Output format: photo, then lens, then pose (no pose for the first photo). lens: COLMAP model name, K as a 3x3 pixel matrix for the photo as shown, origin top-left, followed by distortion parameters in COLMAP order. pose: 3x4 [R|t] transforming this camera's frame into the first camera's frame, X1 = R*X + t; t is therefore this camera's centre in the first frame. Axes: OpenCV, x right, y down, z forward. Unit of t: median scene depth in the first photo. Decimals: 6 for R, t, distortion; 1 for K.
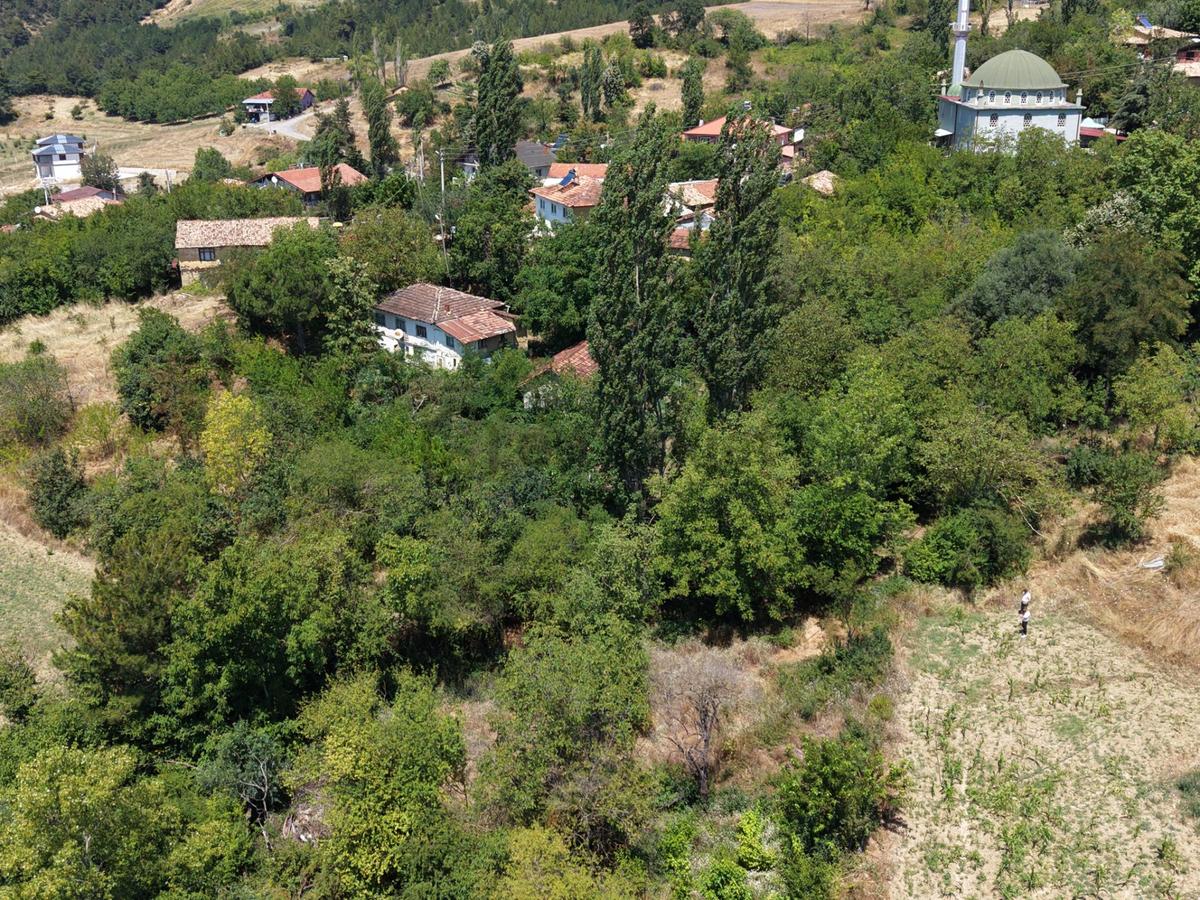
lens RADIAL K [[1308.5, 0, 596.4], [0, 1308.5, 450.5], [0, 0, 1]] dist [0.104904, -0.264009]
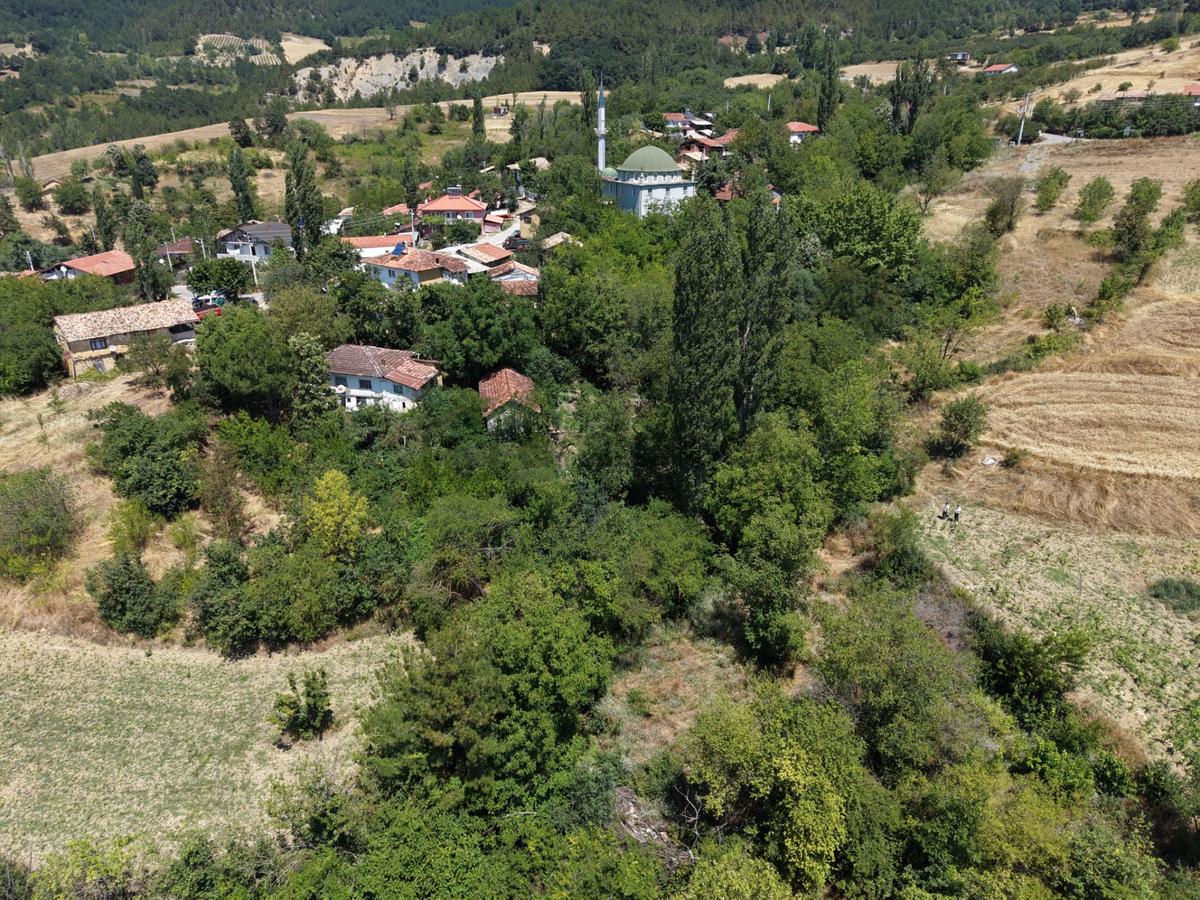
lens RADIAL K [[803.2, 0, 598.0], [0, 803.2, 450.7], [0, 0, 1]] dist [0.021120, -0.017554]
pose [[0.863715, -0.193214, 0.465473, -0.302274], [0.161181, 0.980985, 0.108117, -0.074489], [-0.477511, -0.018357, 0.878434, 0.221669]]
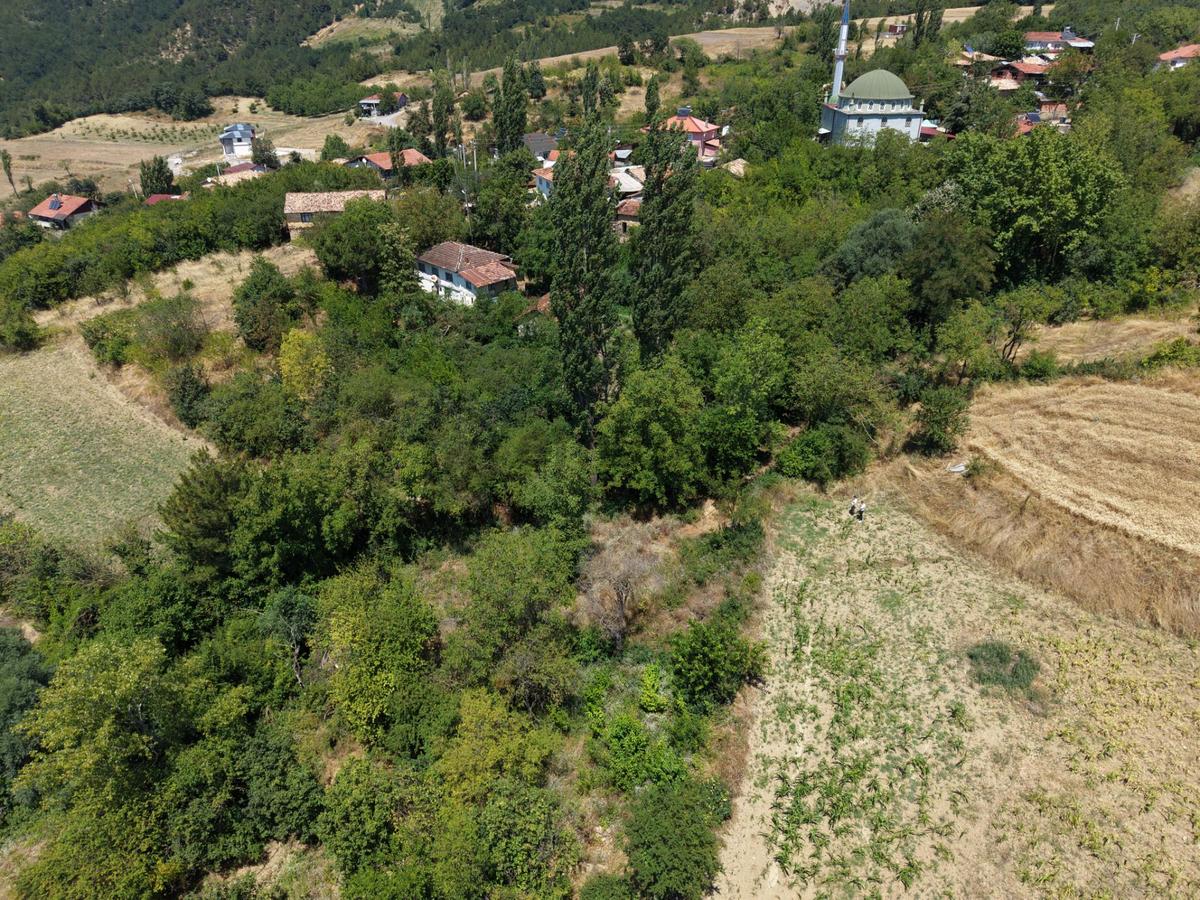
lens RADIAL K [[803.2, 0, 598.0], [0, 803.2, 450.7], [0, 0, 1]] dist [0.021120, -0.017554]
pose [[0.999955, 0.007958, -0.005247, 0.032910], [-0.007079, 0.988609, 0.150337, -0.036114], [0.006384, -0.150293, 0.988621, 0.109139]]
